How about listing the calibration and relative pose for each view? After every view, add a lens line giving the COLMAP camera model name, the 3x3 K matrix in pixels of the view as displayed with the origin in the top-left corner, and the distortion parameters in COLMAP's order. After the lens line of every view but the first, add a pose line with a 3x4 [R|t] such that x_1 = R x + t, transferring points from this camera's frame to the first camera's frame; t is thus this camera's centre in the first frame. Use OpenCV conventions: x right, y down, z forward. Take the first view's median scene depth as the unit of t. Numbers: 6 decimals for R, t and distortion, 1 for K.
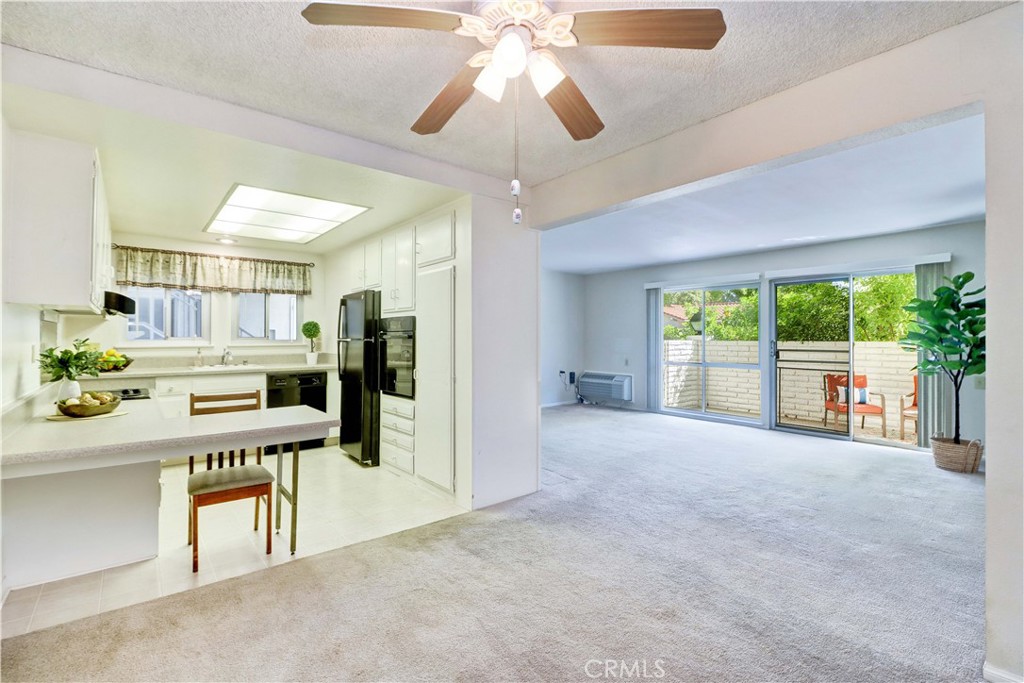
lens RADIAL K [[475.6, 0, 516.1], [0, 475.6, 333.3], [0, 0, 1]] dist [0.027436, -0.013889]
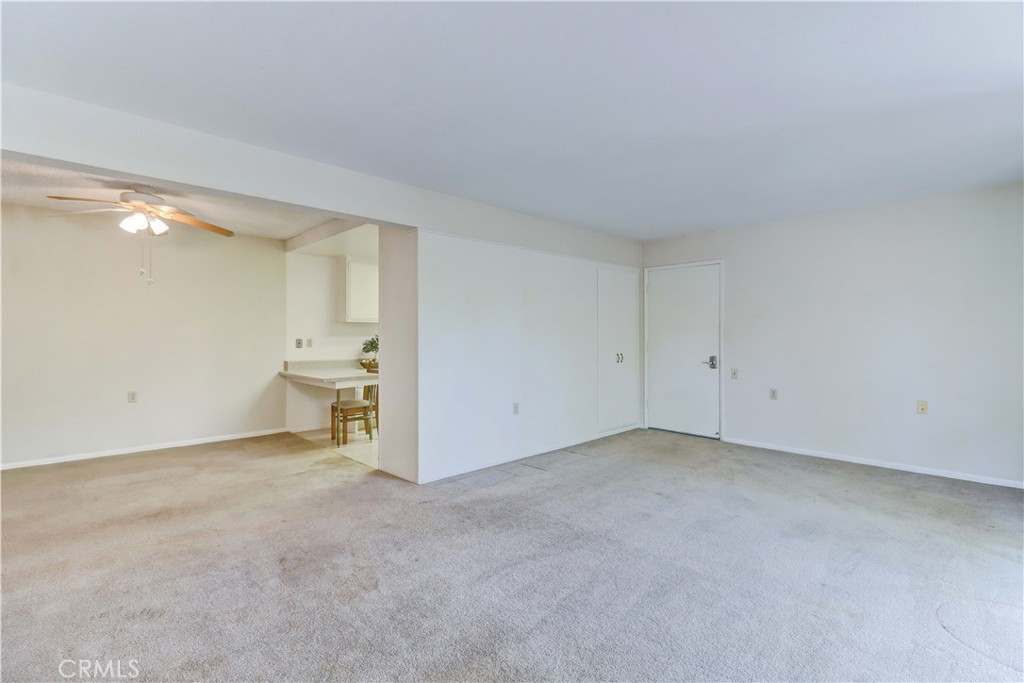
lens RADIAL K [[469.8, 0, 513.0], [0, 469.8, 334.3], [0, 0, 1]] dist [0.001927, -0.000032]
pose [[0.081277, -0.002364, -0.996689, 0.763686], [0.011166, 0.999937, -0.001461, 0.010250], [0.996629, -0.011011, 0.081298, 0.810777]]
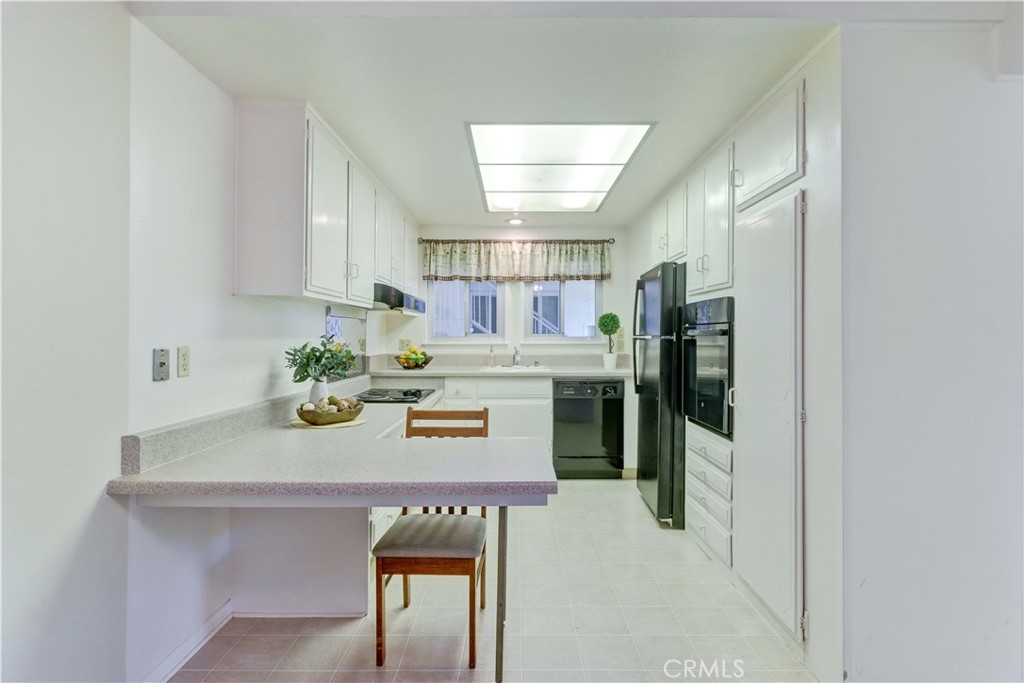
lens RADIAL K [[527.4, 0, 515.0], [0, 527.4, 330.2], [0, 0, 1]] dist [0.001618, 0.000076]
pose [[0.779642, -0.004788, -0.626207, -0.012584], [0.004922, 0.999987, -0.001518, 0.003376], [0.626206, -0.001899, 0.779656, 0.254491]]
